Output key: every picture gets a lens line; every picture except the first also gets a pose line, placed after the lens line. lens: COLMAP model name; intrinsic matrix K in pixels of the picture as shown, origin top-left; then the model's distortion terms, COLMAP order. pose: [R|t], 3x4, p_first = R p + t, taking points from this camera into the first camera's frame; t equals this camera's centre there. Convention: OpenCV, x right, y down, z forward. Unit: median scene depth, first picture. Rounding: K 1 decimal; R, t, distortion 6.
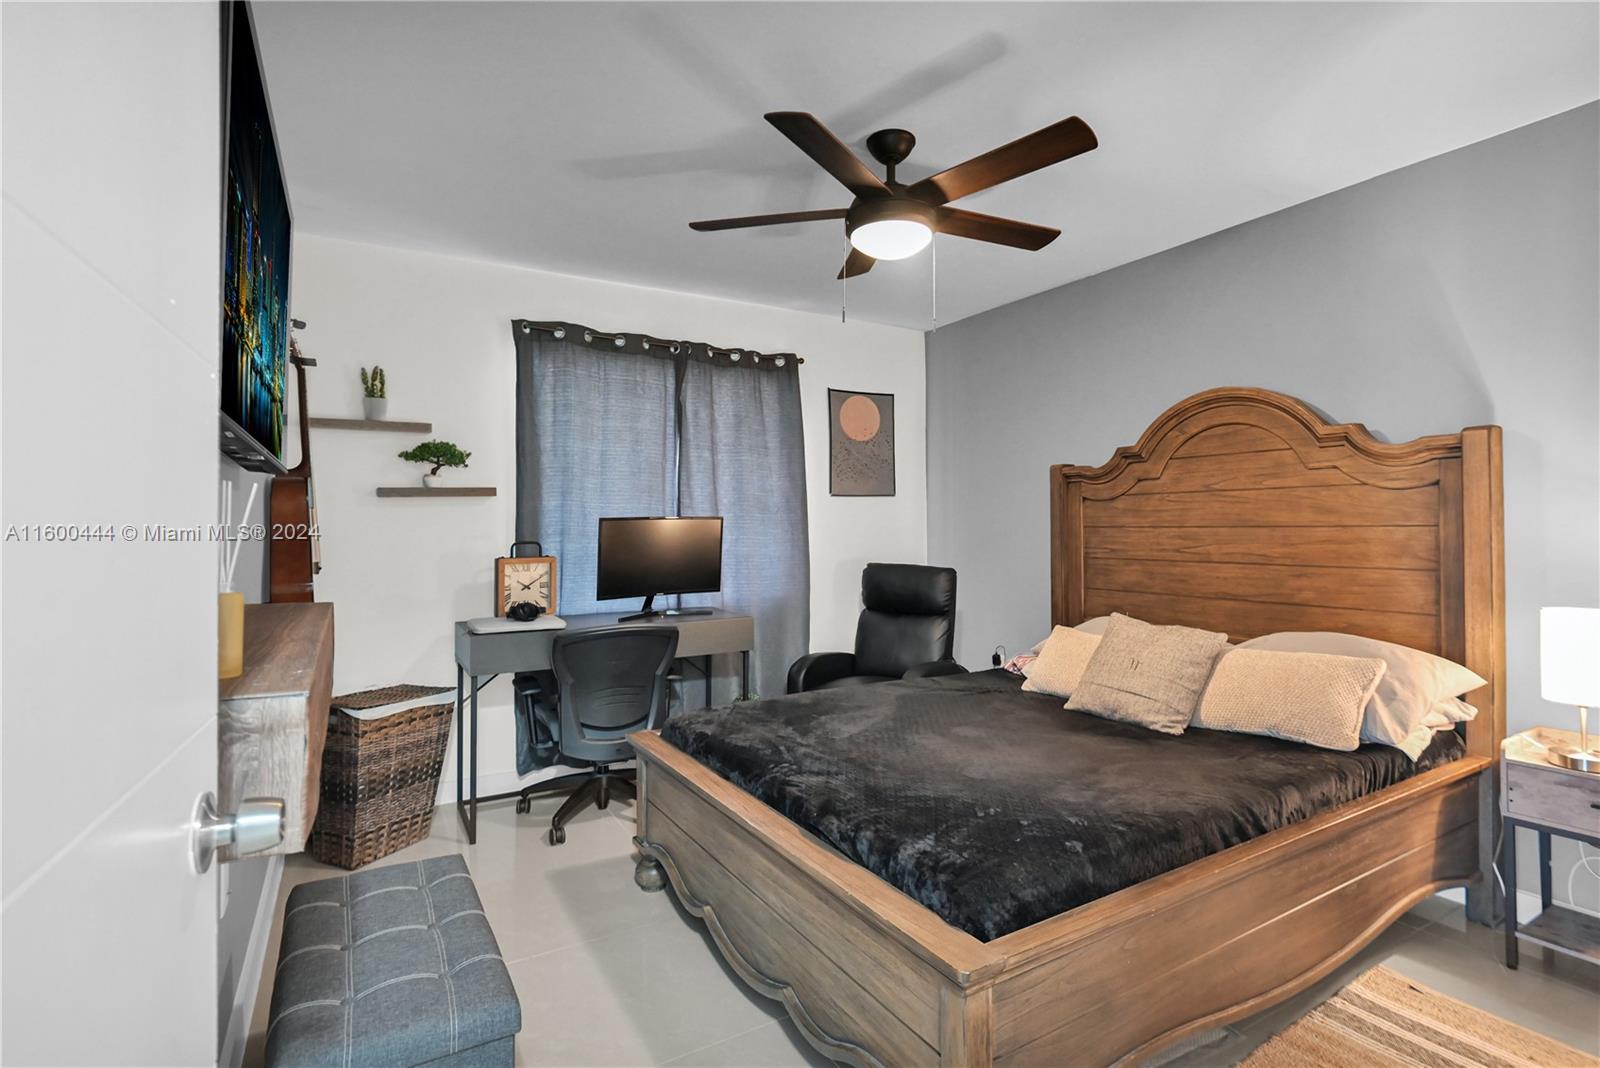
lens RADIAL K [[770.1, 0, 807.7], [0, 770.1, 543.1], [0, 0, 1]] dist [0.000669, -0.000034]
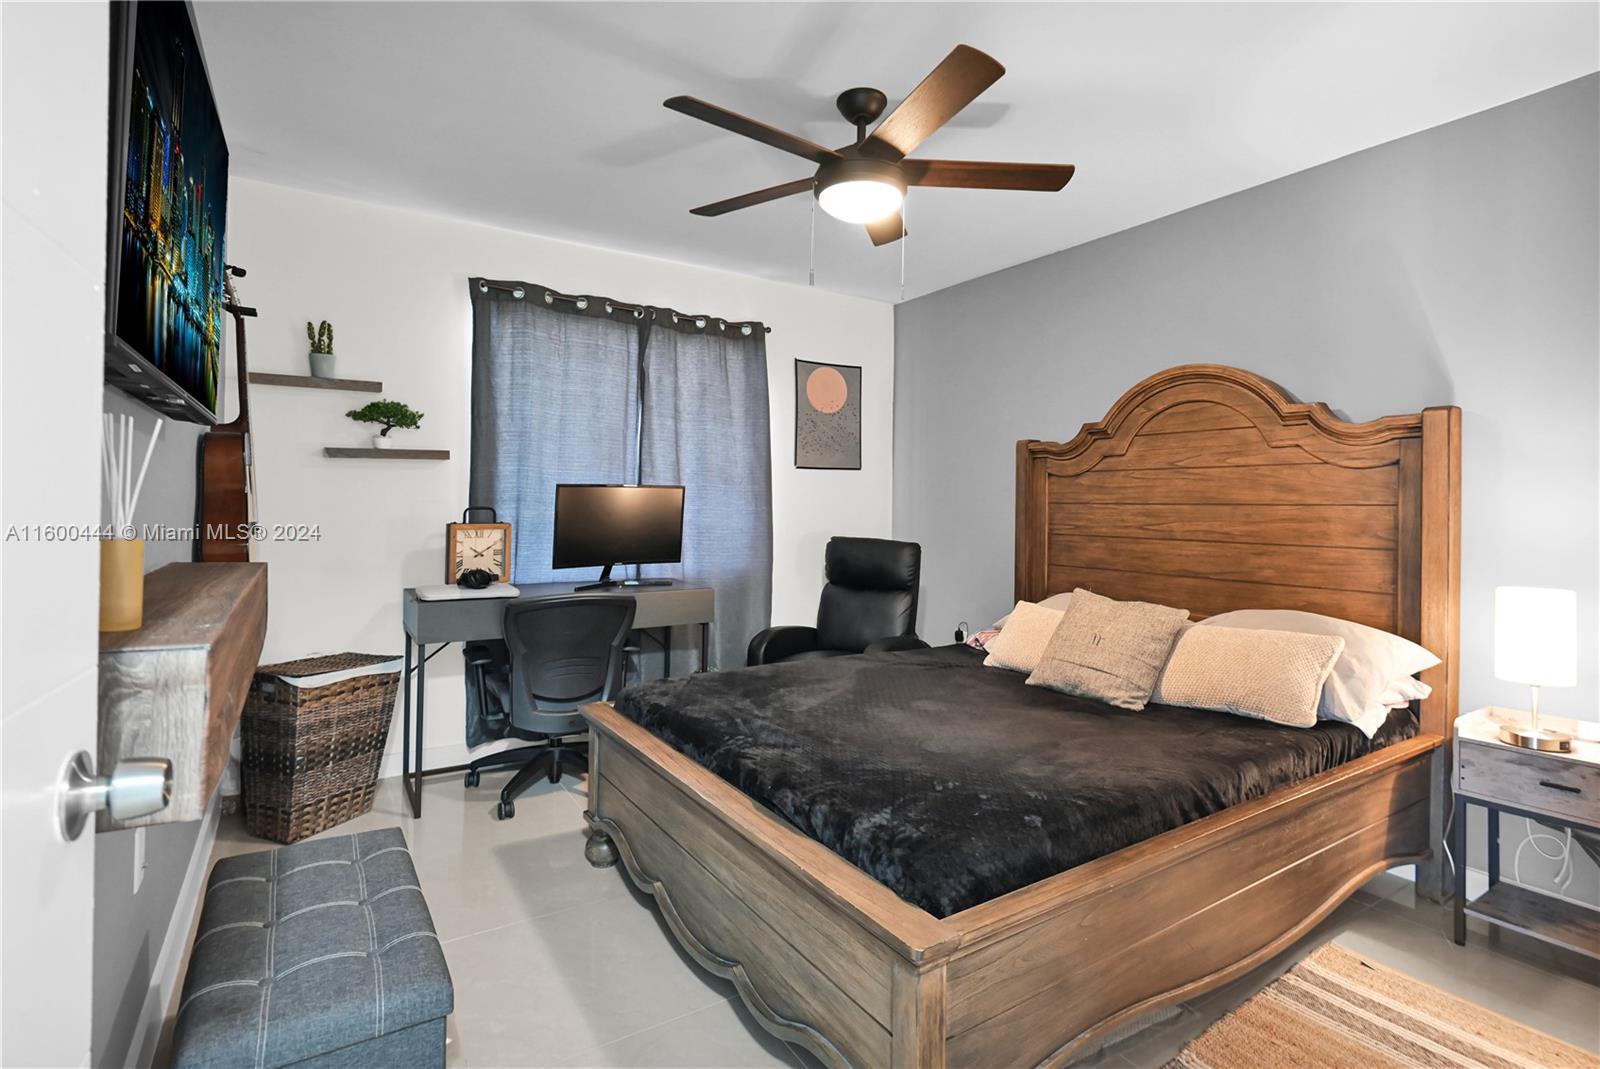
lens RADIAL K [[770.1, 0, 802.9], [0, 770.1, 525.2], [0, 0, 1]] dist [0.000669, -0.000034]
pose [[0.999181, 0.017999, 0.036252, 0.006068], [-0.018159, 0.999827, 0.004093, 0.010225], [-0.036172, -0.004748, 0.999334, 0.018177]]
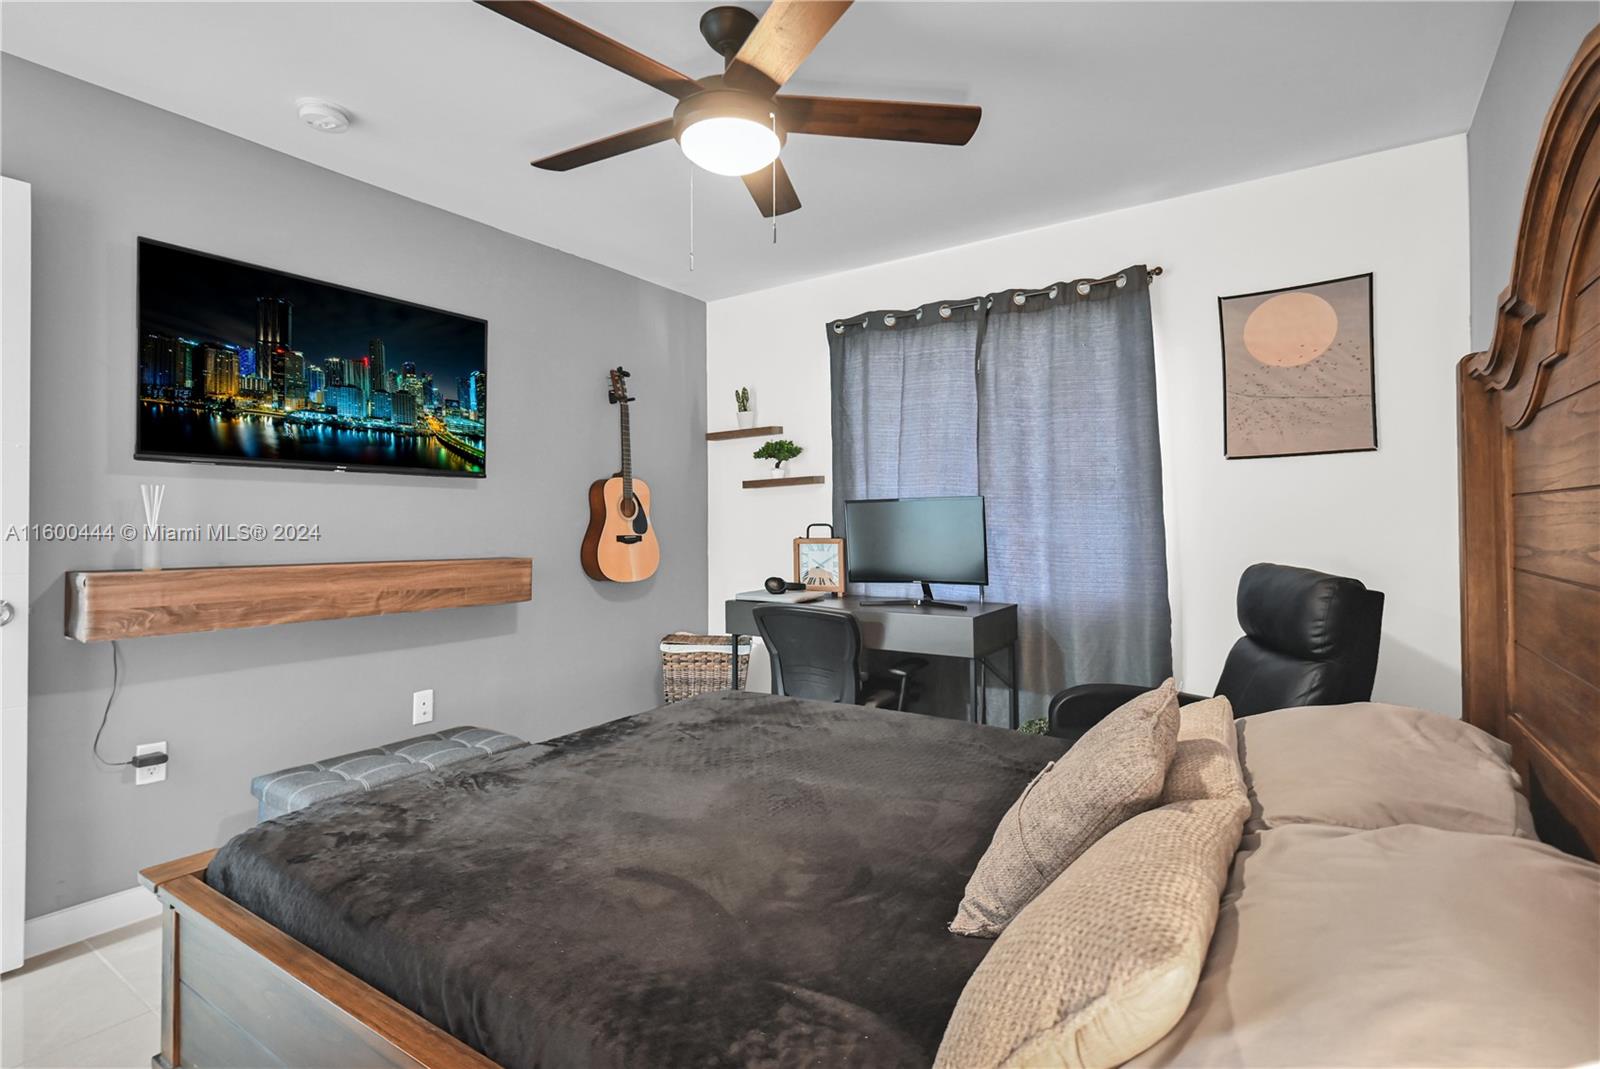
lens RADIAL K [[770.1, 0, 812.3], [0, 770.1, 534.5], [0, 0, 1]] dist [0.000669, -0.000034]
pose [[0.428979, 0.014050, -0.903205, 0.652008], [-0.018289, 0.999809, 0.006866, 0.006464], [0.903129, 0.013574, 0.429154, 0.547807]]
